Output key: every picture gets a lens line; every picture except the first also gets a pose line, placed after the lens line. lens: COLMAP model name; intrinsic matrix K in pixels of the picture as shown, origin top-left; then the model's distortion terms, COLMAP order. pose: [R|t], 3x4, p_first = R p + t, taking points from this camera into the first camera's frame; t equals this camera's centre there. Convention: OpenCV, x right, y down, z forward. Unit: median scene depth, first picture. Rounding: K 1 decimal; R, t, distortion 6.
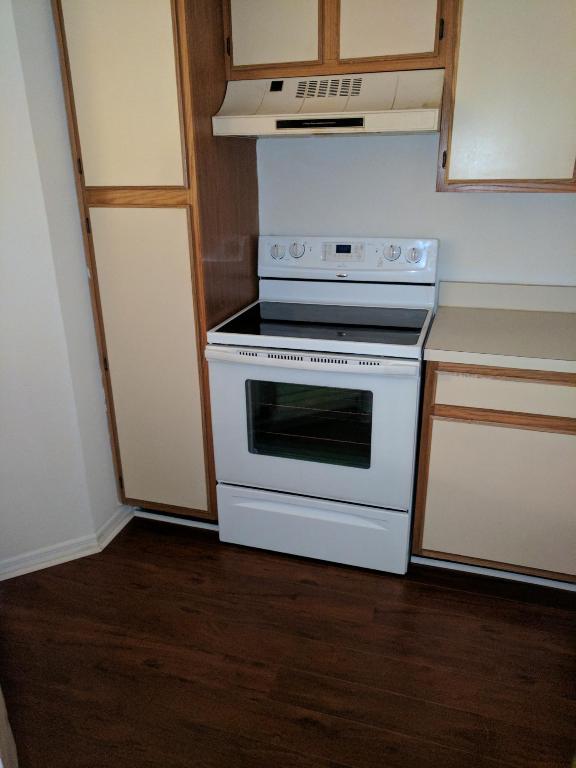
lens RADIAL K [[565.0, 0, 288.0], [0, 565.0, 384.0], [0, 0, 1]] dist [-0.000317, 0.006880]
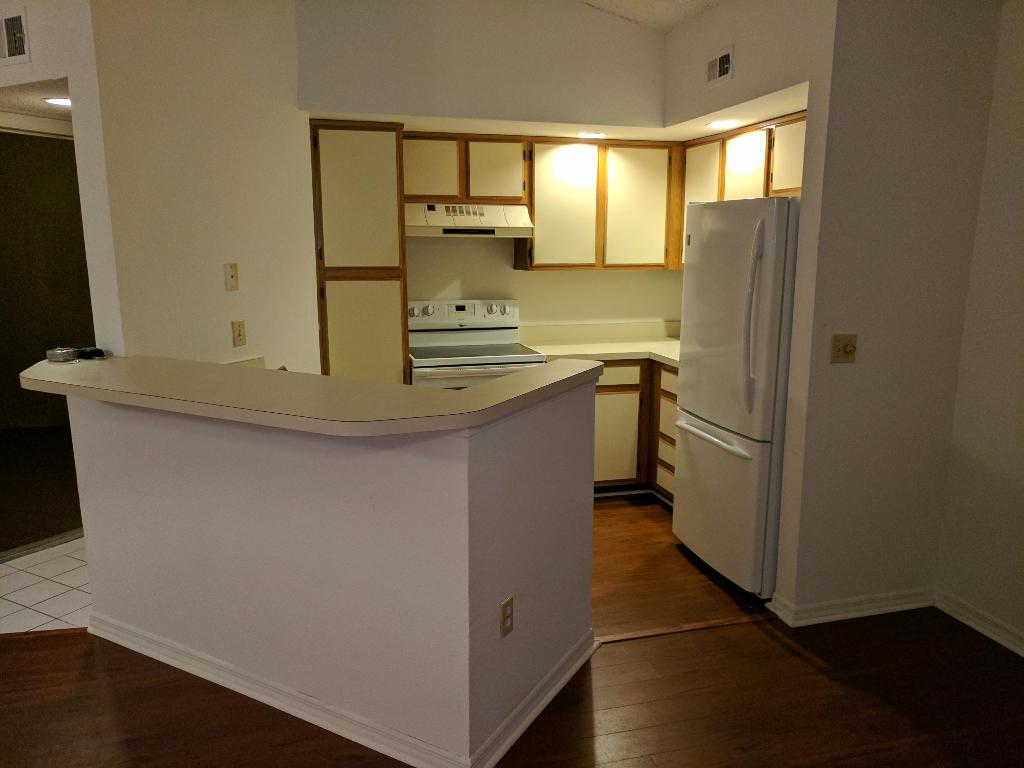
lens RADIAL K [[753.4, 0, 512.0], [0, 753.4, 384.0], [0, 0, 1]] dist [-0.000317, 0.006880]
pose [[0.842014, -0.078746, 0.533678, -0.985133], [0.178193, 0.974359, -0.137377, 0.287931], [-0.509176, 0.210771, 0.834455, -0.776752]]
